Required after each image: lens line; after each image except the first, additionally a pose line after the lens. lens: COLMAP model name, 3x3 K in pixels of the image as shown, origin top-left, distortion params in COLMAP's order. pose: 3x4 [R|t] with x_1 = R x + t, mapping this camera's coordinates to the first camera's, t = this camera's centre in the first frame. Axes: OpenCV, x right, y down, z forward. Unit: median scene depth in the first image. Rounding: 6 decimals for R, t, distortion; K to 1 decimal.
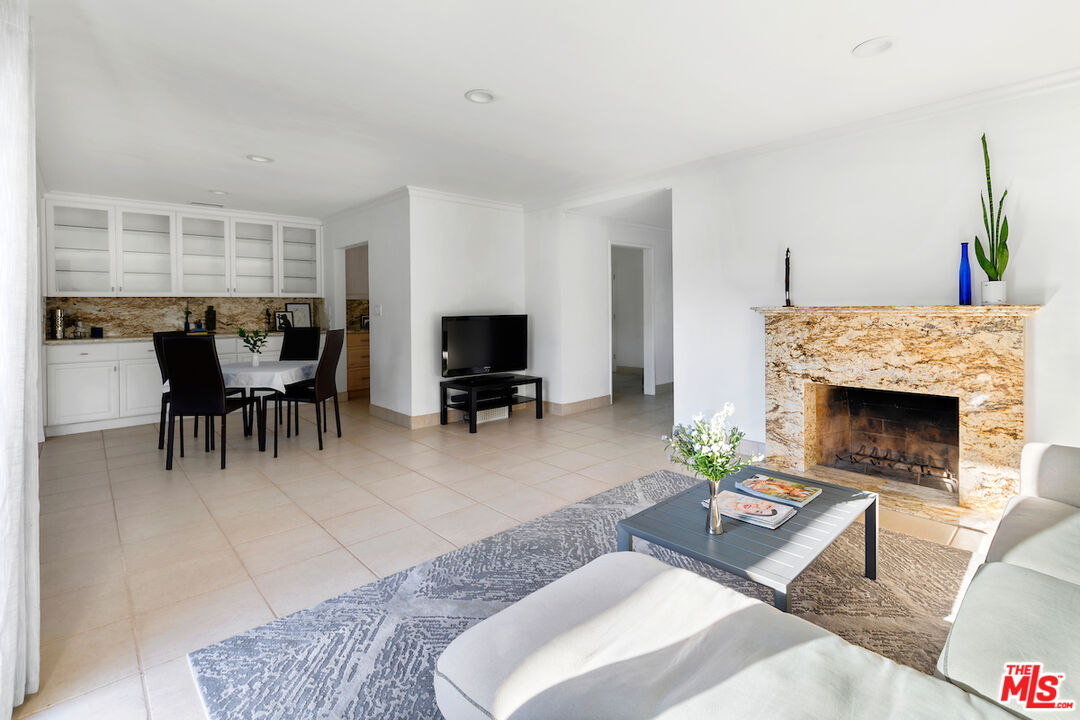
lens RADIAL K [[489.4, 0, 545.7], [0, 489.4, 352.7], [0, 0, 1]] dist [0.000606, -0.000176]
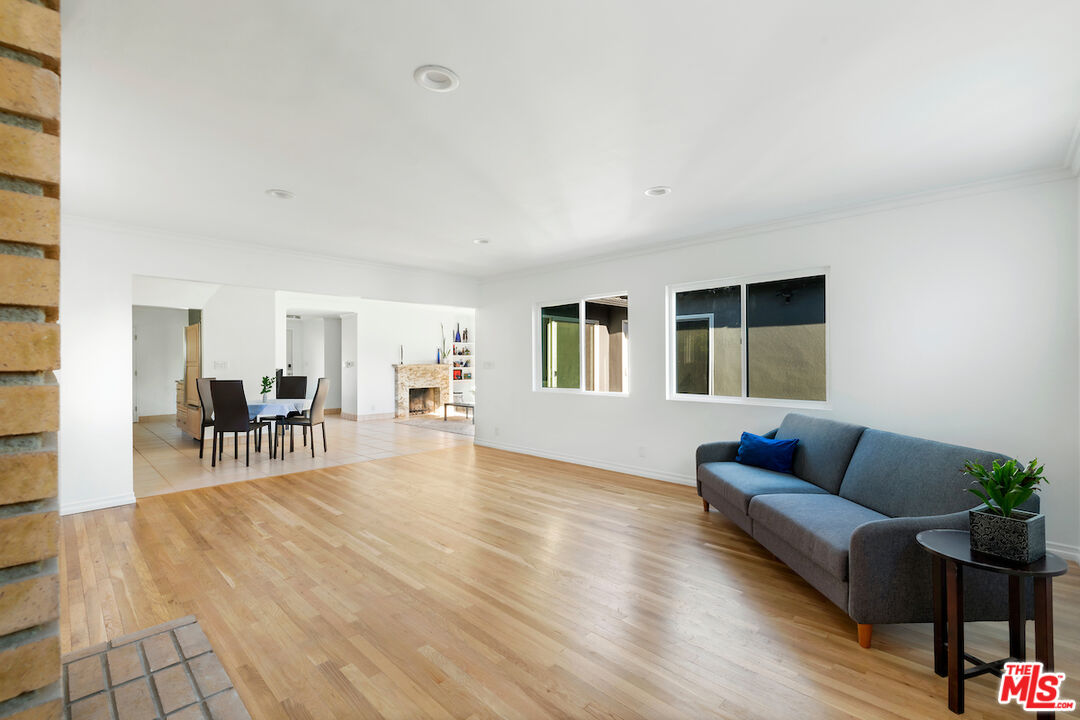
lens RADIAL K [[489.4, 0, 545.7], [0, 489.4, 352.7], [0, 0, 1]] dist [0.000606, -0.000176]
pose [[-0.020327, 0.023360, 0.999520, -2.972832], [0.094897, 0.995259, -0.021330, -0.019504], [-0.995280, 0.094418, -0.022447, 0.199881]]
